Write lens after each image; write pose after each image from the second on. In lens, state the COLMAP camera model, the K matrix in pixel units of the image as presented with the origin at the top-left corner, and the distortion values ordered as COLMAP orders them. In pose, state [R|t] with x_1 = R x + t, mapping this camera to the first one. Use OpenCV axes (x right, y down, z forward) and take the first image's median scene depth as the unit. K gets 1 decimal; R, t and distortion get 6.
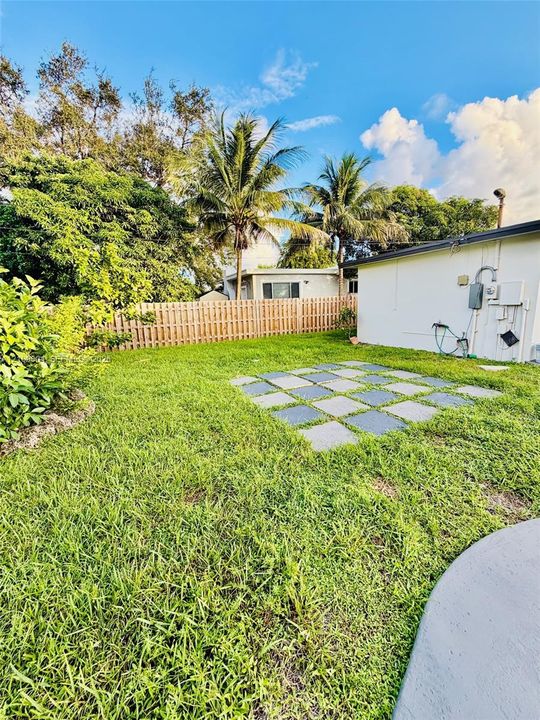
lens RADIAL K [[288.0, 0, 270.8], [0, 288.0, 358.6], [0, 0, 1]] dist [-0.001155, 0.000559]
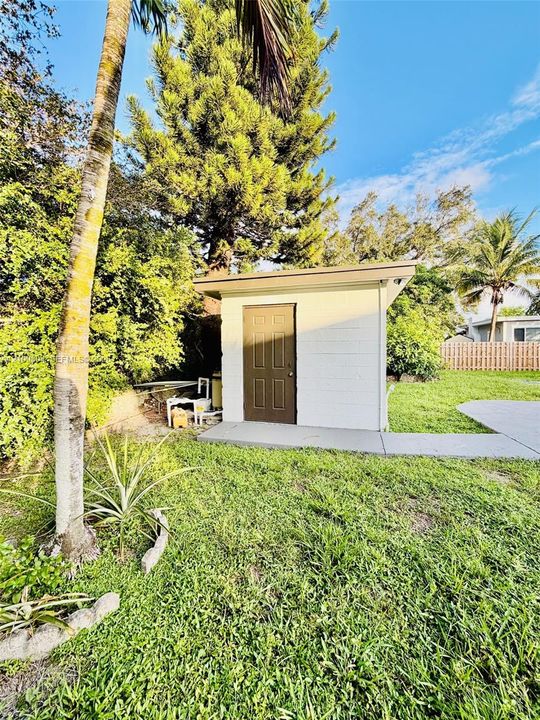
lens RADIAL K [[288.0, 0, 269.1], [0, 288.0, 357.4], [0, 0, 1]] dist [-0.001155, 0.000559]
pose [[0.768977, 0.051251, -0.637219, -0.054315], [-0.145613, 0.984621, -0.096529, 0.139559], [0.622472, 0.167016, 0.764614, -0.618862]]
